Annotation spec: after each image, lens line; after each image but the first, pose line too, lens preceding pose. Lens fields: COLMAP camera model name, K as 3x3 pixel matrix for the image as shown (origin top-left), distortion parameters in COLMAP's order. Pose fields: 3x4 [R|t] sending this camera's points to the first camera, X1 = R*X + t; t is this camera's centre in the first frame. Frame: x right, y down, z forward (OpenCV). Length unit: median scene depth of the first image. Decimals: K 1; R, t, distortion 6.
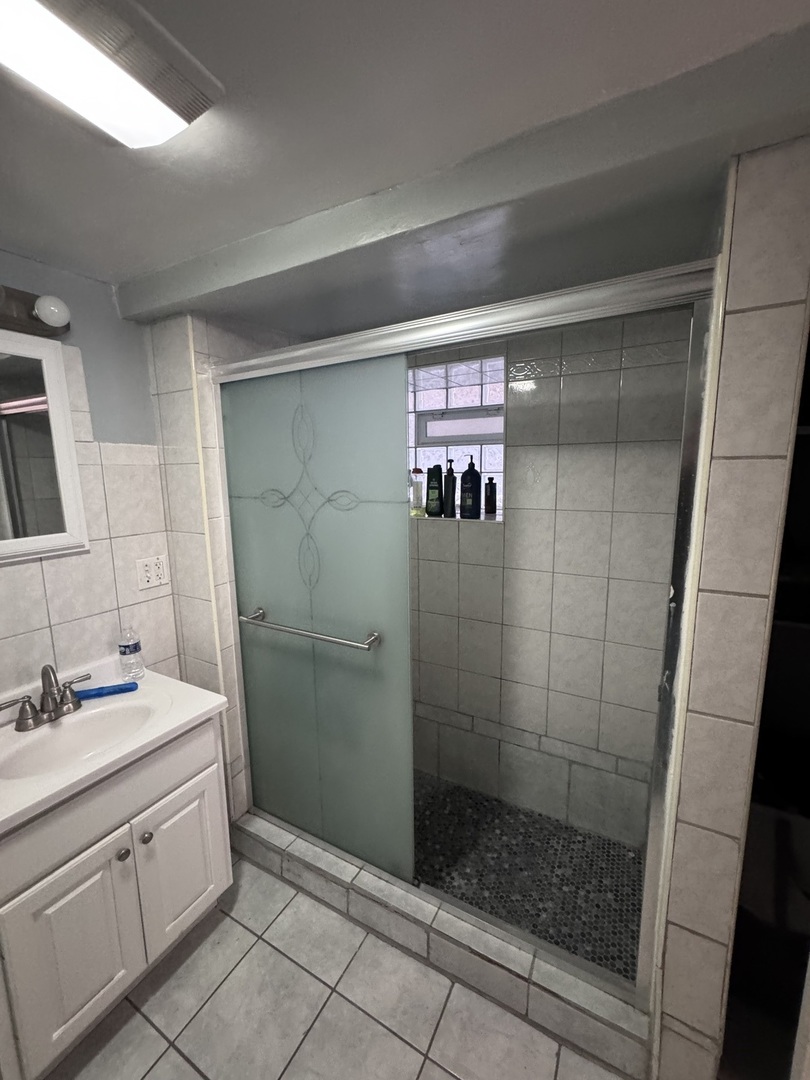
lens RADIAL K [[432.9, 0, 407.2], [0, 432.9, 538.3], [0, 0, 1]] dist [-0.003339, 0.000444]
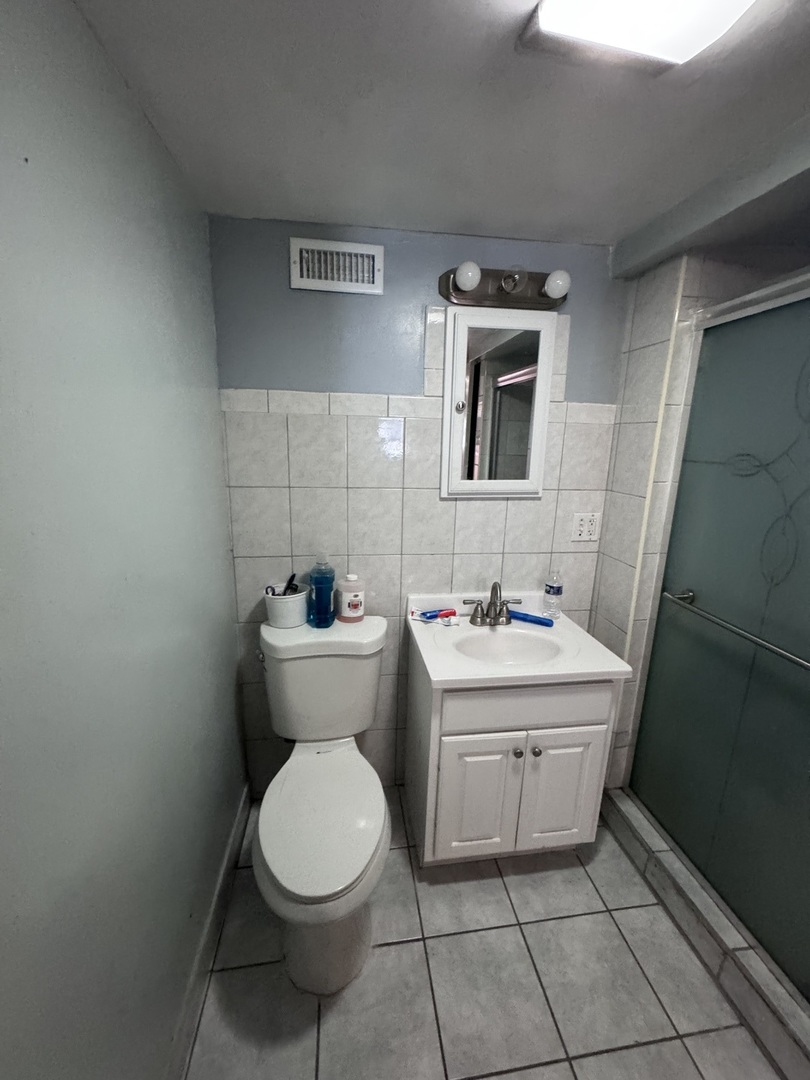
lens RADIAL K [[432.9, 0, 405.2], [0, 432.9, 538.6], [0, 0, 1]] dist [-0.003339, 0.000444]
pose [[0.604286, 0.206898, -0.769436, -0.038967], [-0.154311, 0.977803, 0.141737, 0.025794], [0.781682, 0.033083, 0.622799, -0.002890]]
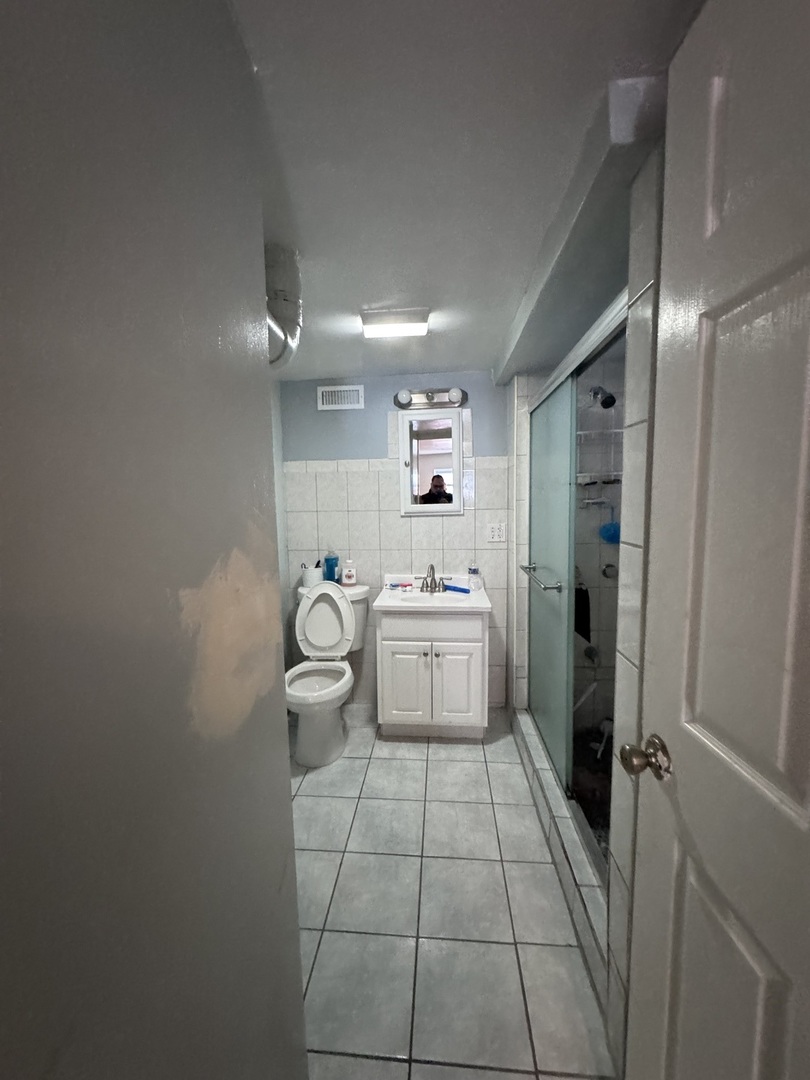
lens RADIAL K [[432.9, 0, 402.7], [0, 432.9, 539.5], [0, 0, 1]] dist [-0.003339, 0.000444]
pose [[0.402055, 0.094104, -0.910767, 0.855856], [-0.128428, 0.990667, 0.045665, 0.080780], [0.906564, 0.098608, 0.410388, -0.005255]]
